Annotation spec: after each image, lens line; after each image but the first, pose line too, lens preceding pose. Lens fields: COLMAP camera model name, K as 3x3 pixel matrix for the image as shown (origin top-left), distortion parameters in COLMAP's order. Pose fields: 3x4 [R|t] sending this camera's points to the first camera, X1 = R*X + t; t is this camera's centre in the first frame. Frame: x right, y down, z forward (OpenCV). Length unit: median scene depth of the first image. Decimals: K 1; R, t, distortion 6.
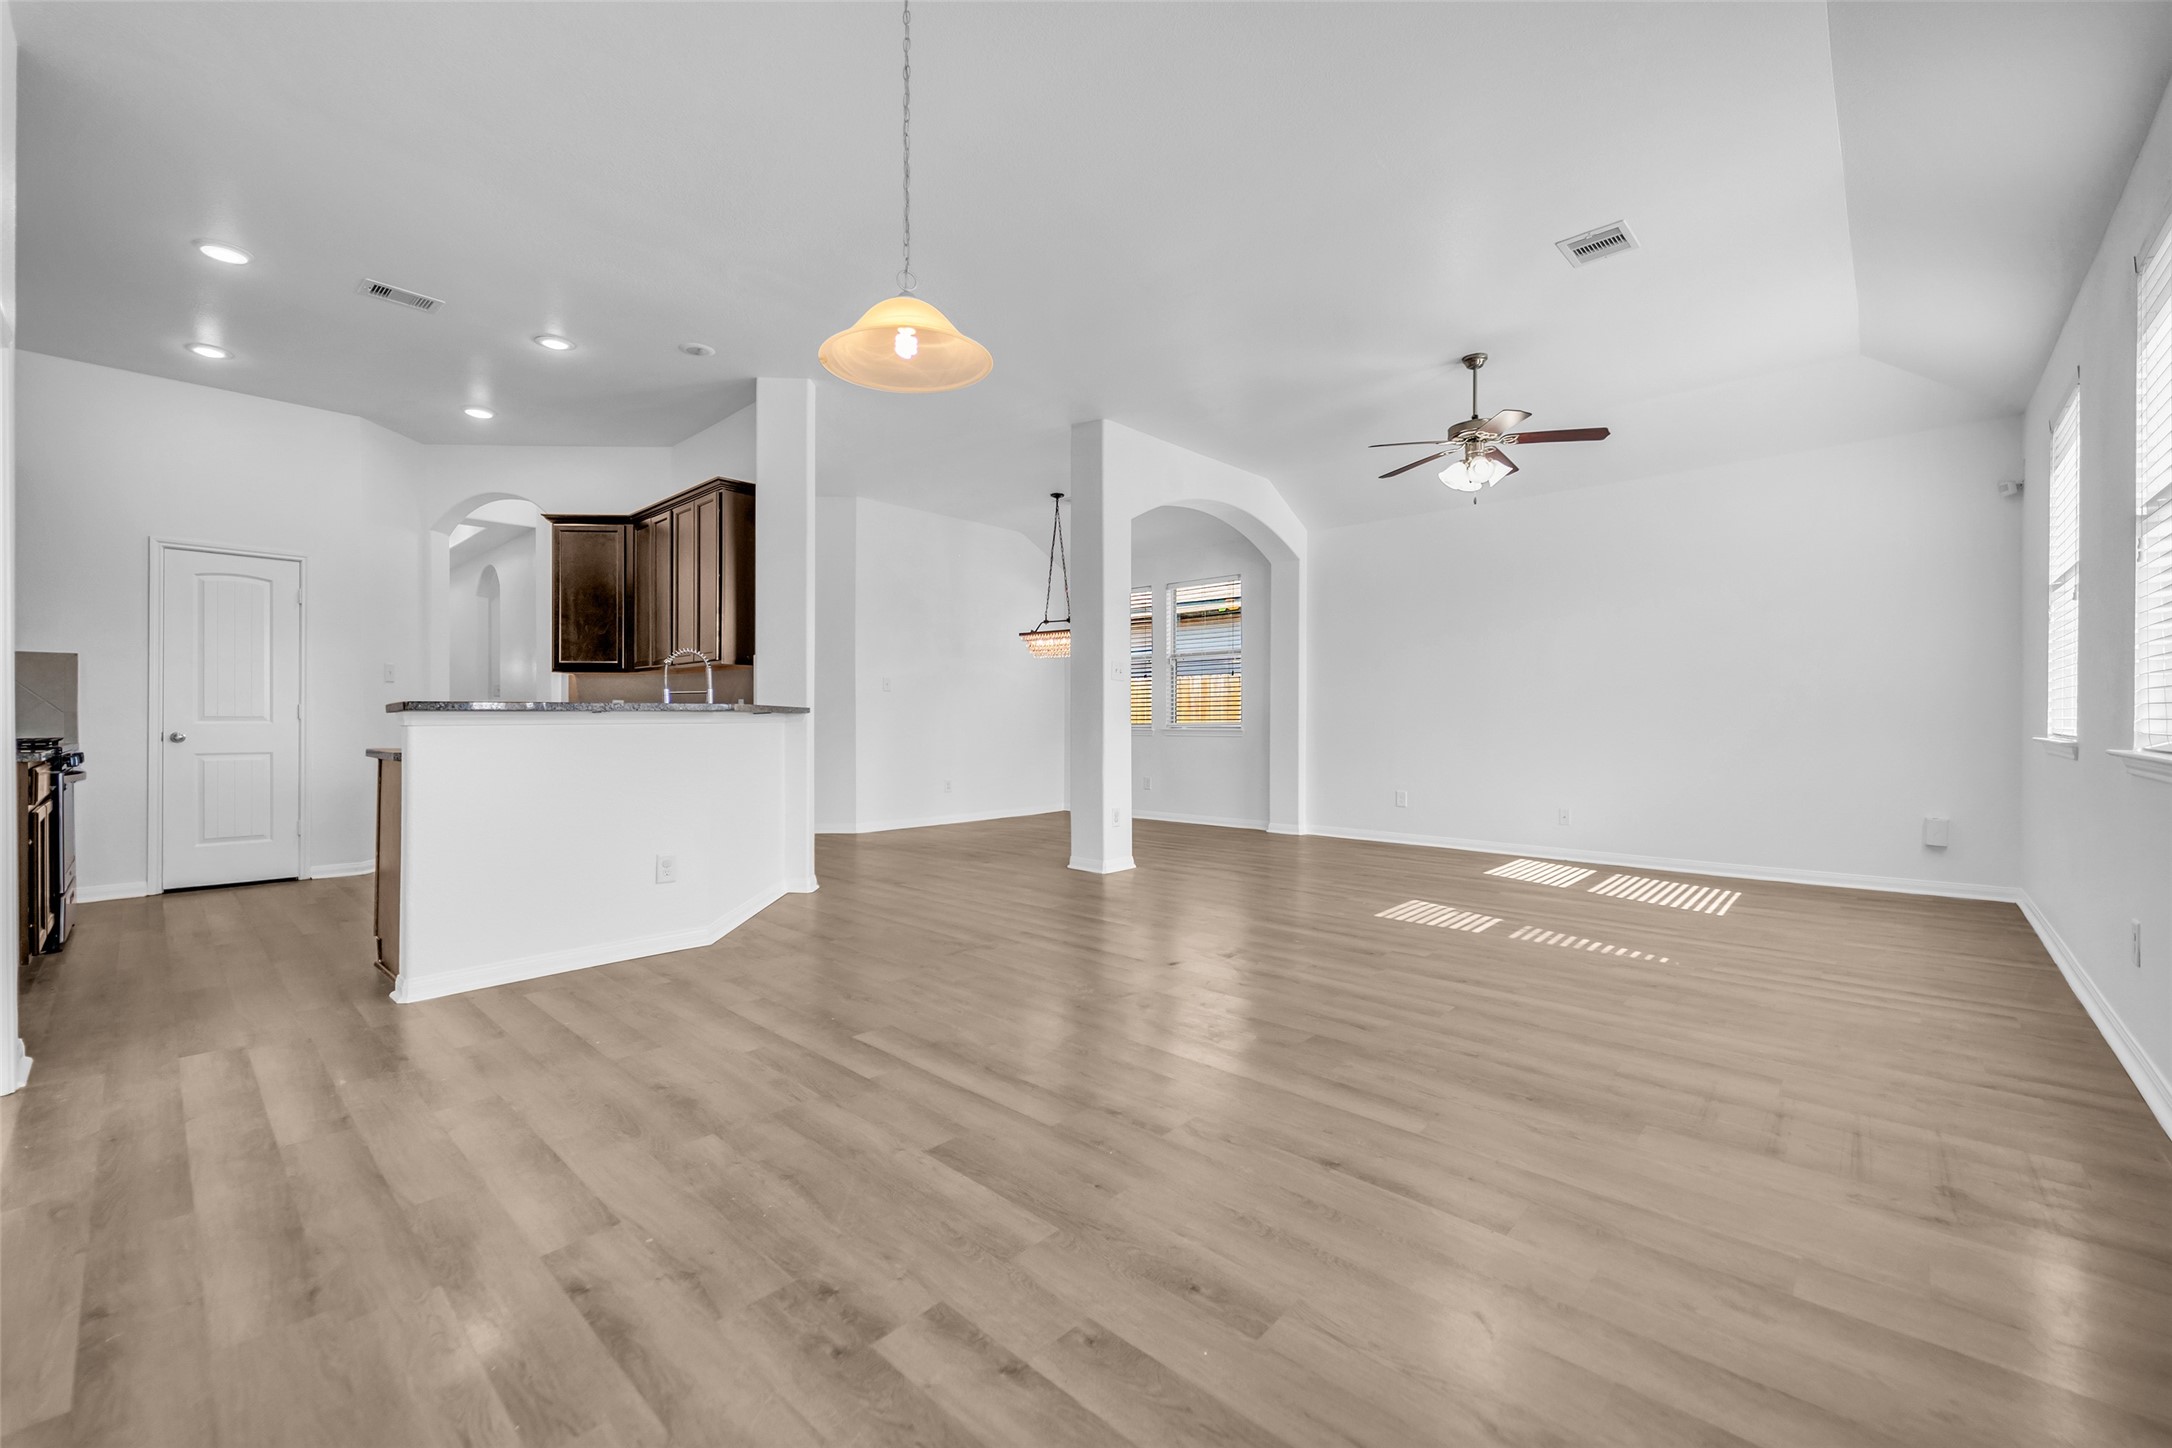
lens RADIAL K [[881.4, 0, 1081.3], [0, 881.4, 718.1], [0, 0, 1]] dist [-0.002705, -0.000442]
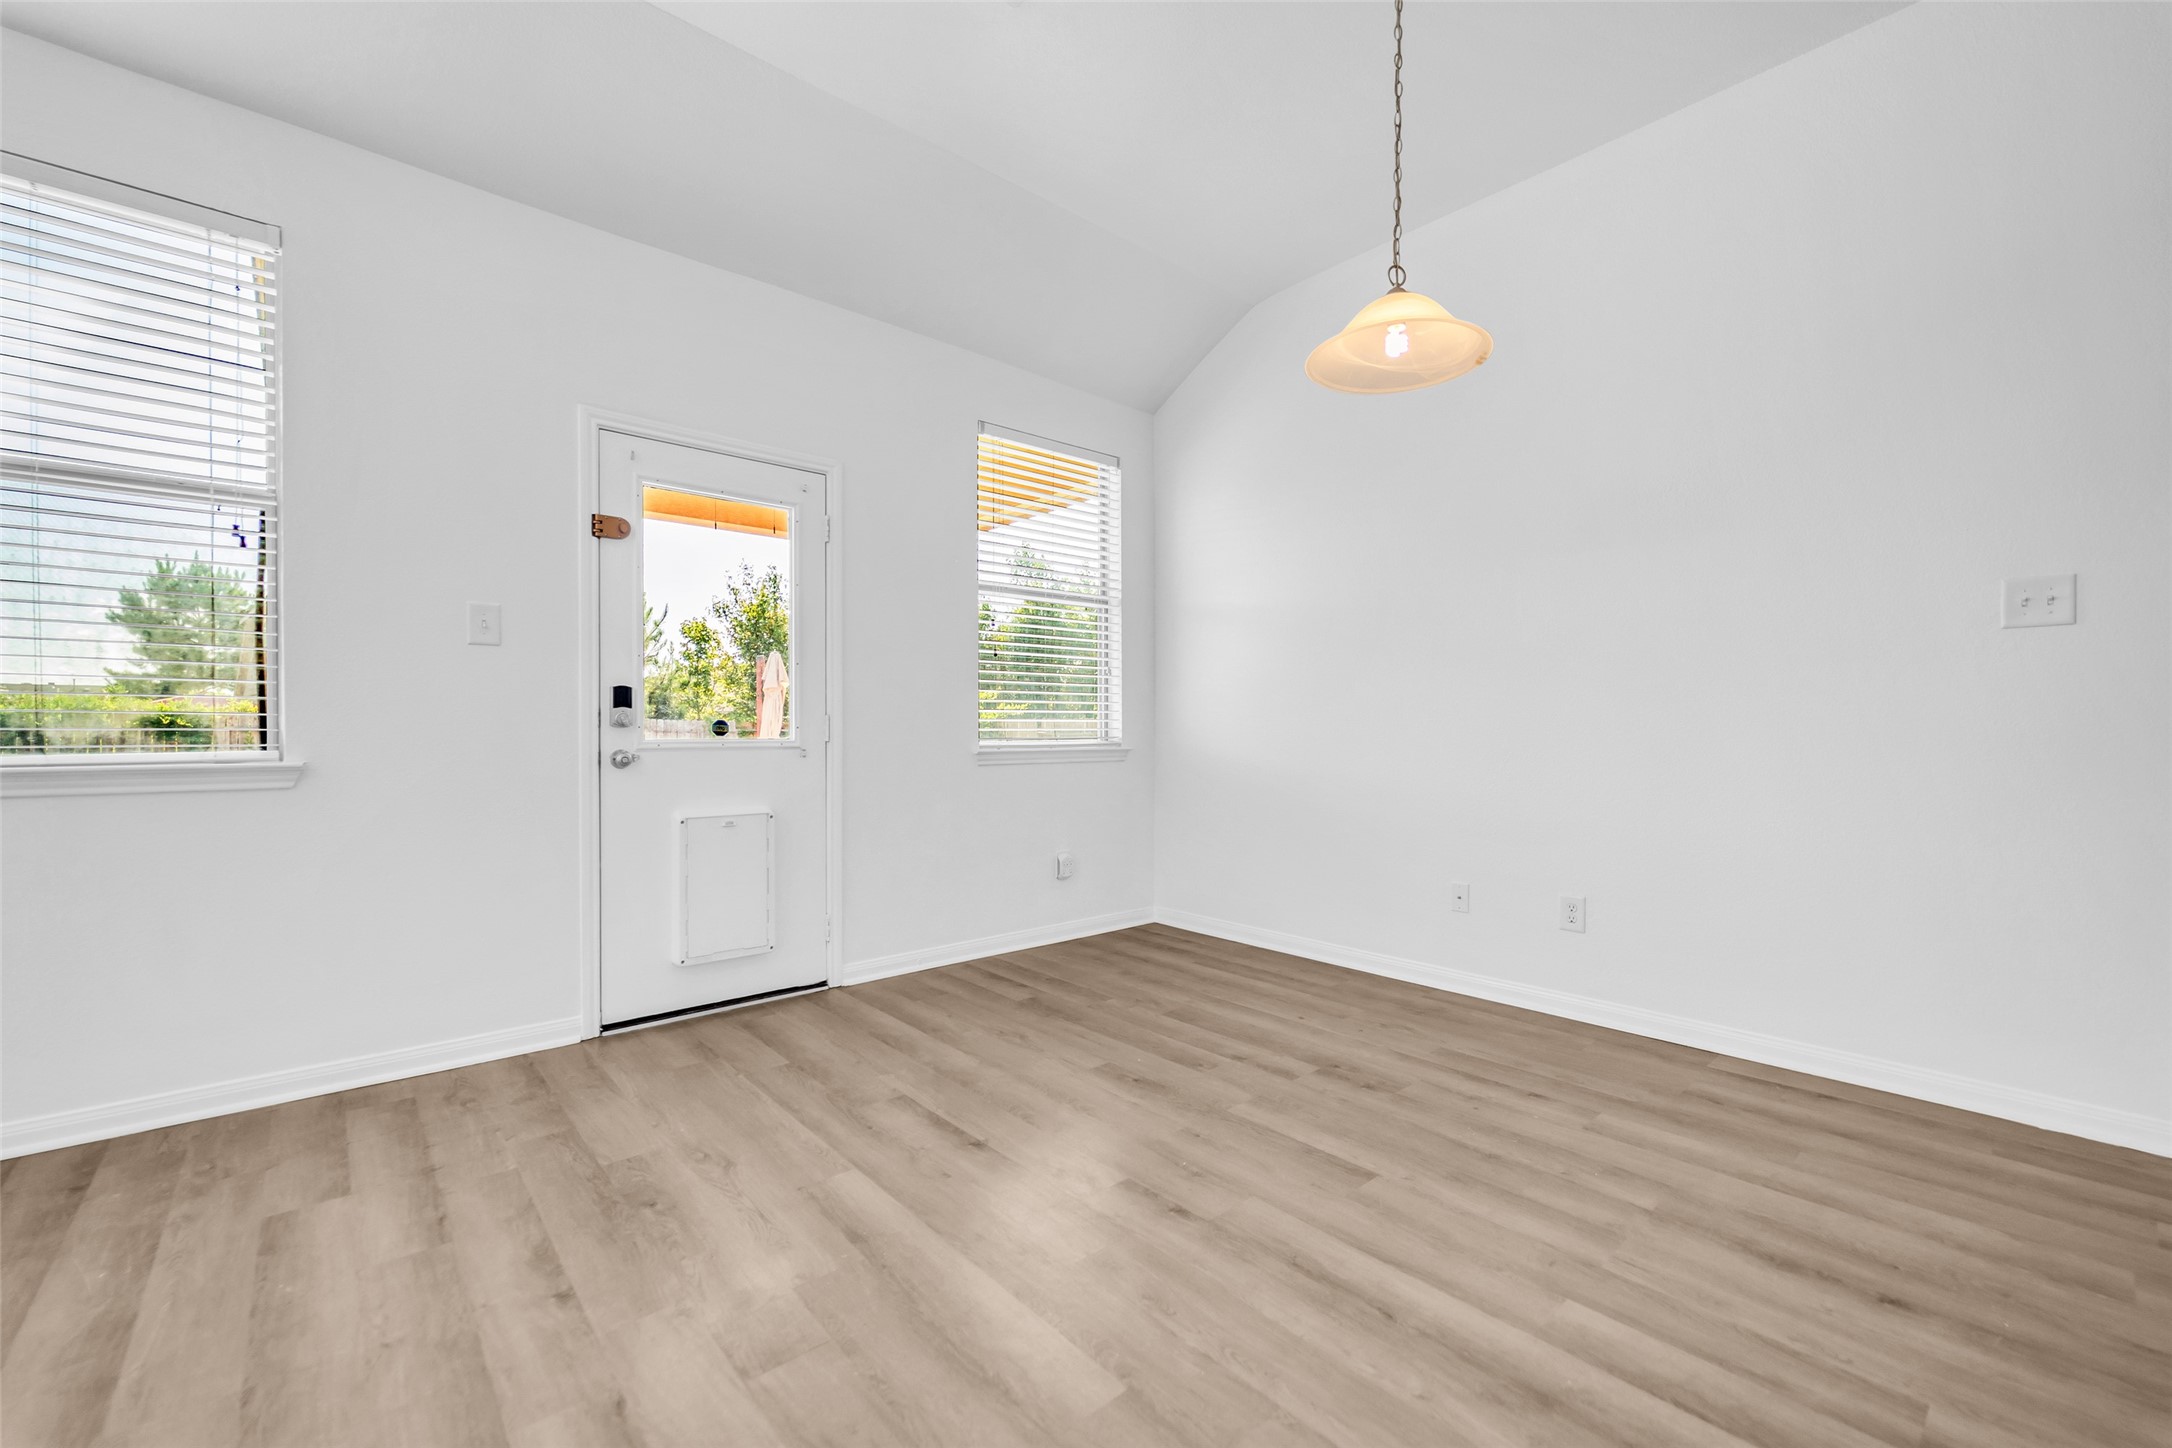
lens RADIAL K [[881.4, 0, 1078.0], [0, 881.4, 727.3], [0, 0, 1]] dist [-0.002705, -0.000442]
pose [[-0.994230, 0.001844, 0.107251, 0.023459], [0.001909, 0.999998, 0.000503, 0.000555], [-0.107250, 0.000705, -0.994232, 1.019066]]
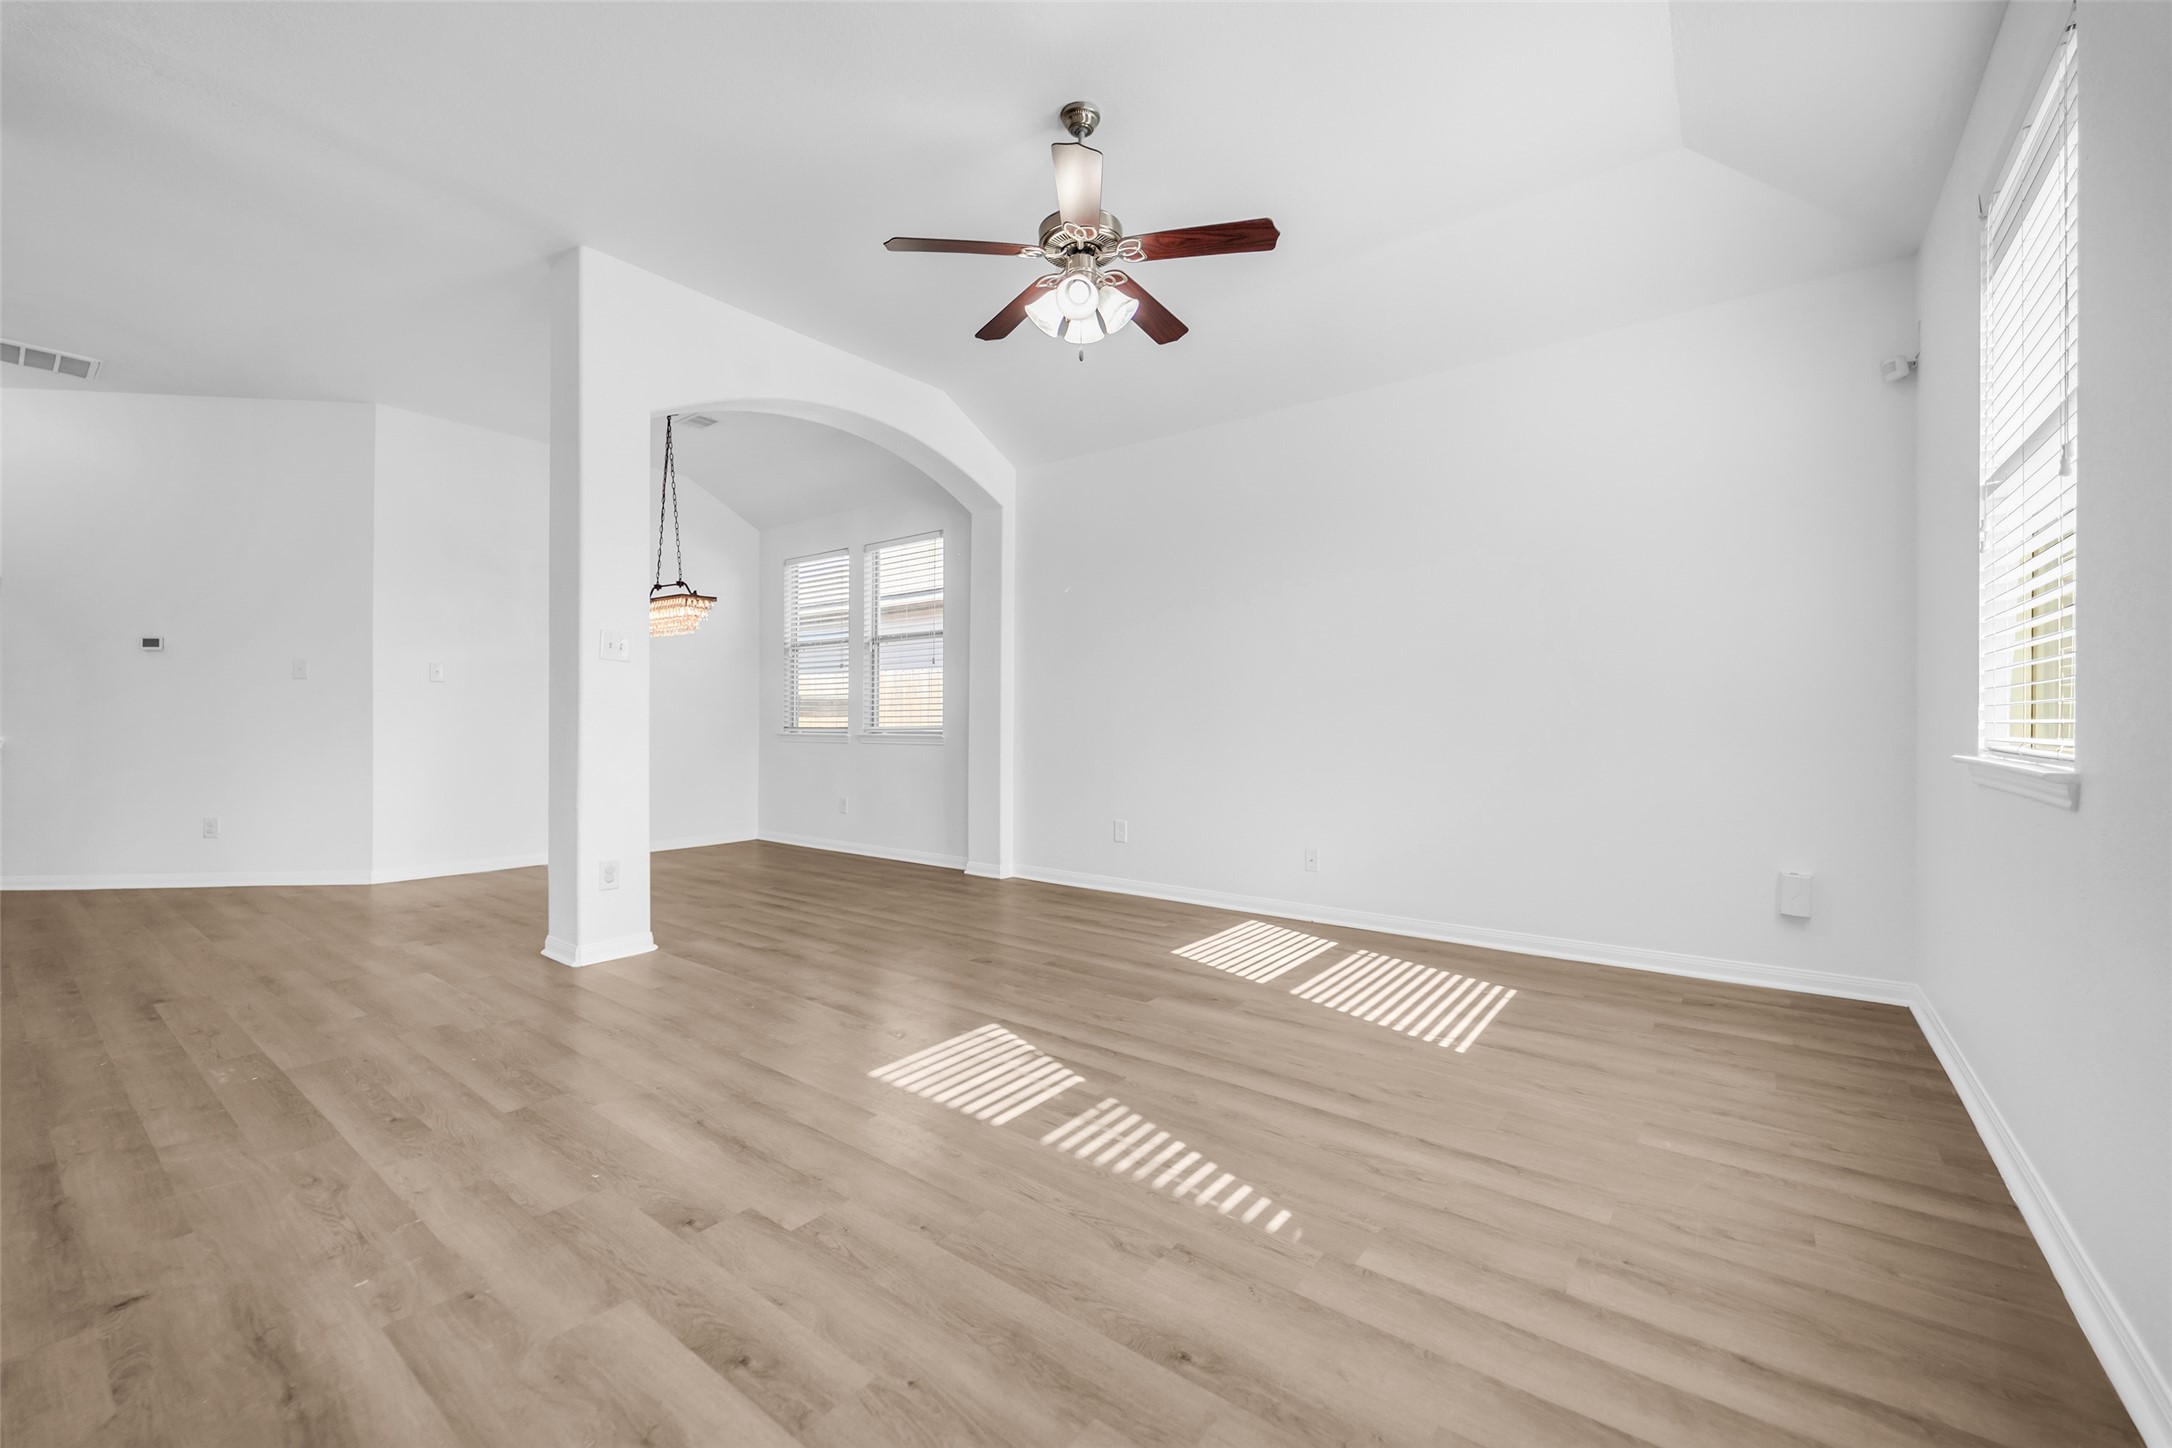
lens RADIAL K [[881.4, 0, 1084.7], [0, 881.4, 720.0], [0, 0, 1]] dist [-0.002705, -0.000442]
pose [[0.995321, 0.000105, 0.096623, 0.472436], [-0.000153, 1.000000, 0.000493, -0.000831], [-0.096623, -0.000506, 0.995321, 0.491431]]
